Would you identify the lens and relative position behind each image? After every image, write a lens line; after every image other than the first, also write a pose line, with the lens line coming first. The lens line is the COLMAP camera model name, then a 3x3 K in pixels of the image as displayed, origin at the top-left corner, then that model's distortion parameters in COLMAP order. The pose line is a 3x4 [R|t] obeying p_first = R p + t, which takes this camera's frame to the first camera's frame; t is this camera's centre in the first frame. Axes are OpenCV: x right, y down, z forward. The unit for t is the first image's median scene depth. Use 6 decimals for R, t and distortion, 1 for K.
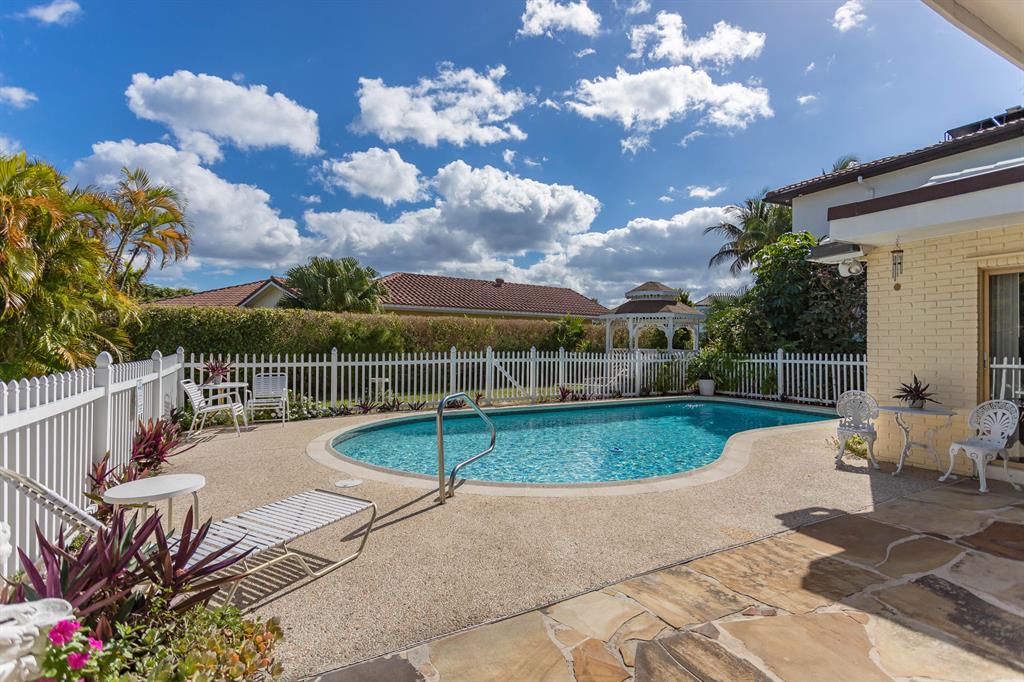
lens RADIAL K [[491.3, 0, 512.0], [0, 491.3, 341.0], [0, 0, 1]] dist [0.012396, -0.000159]
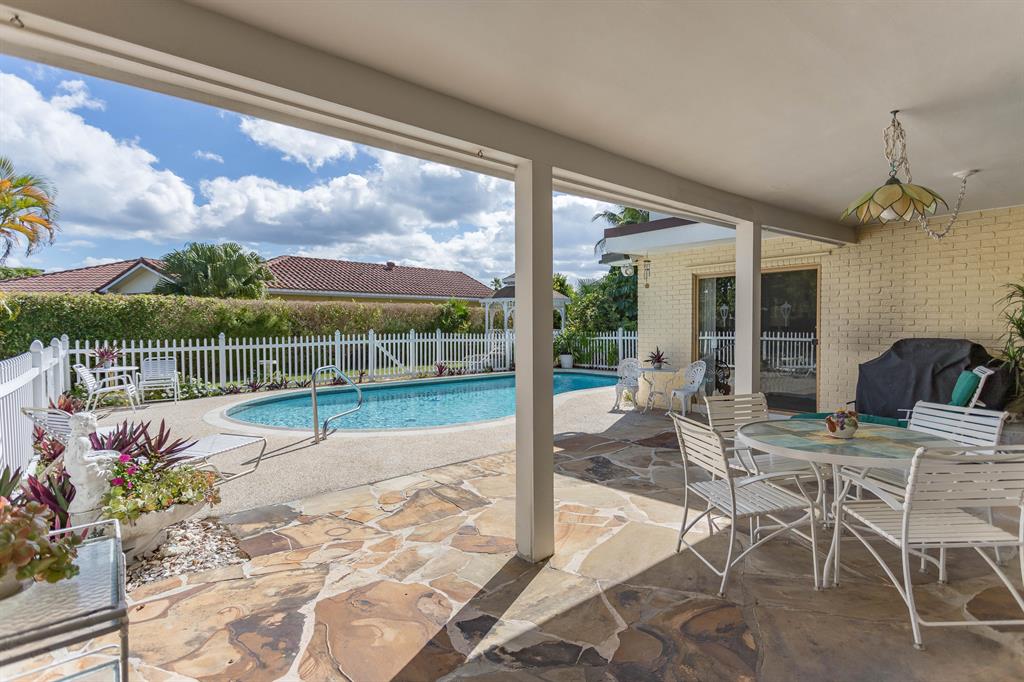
lens RADIAL K [[509.0, 0, 512.0], [0, 509.0, 341.0], [0, 0, 1]] dist [0.017673, 0.000391]
pose [[0.983022, -0.018635, 0.182540, 0.057500], [0.011368, 0.999104, 0.040775, -0.006623], [-0.183136, -0.038007, 0.982353, -0.208465]]
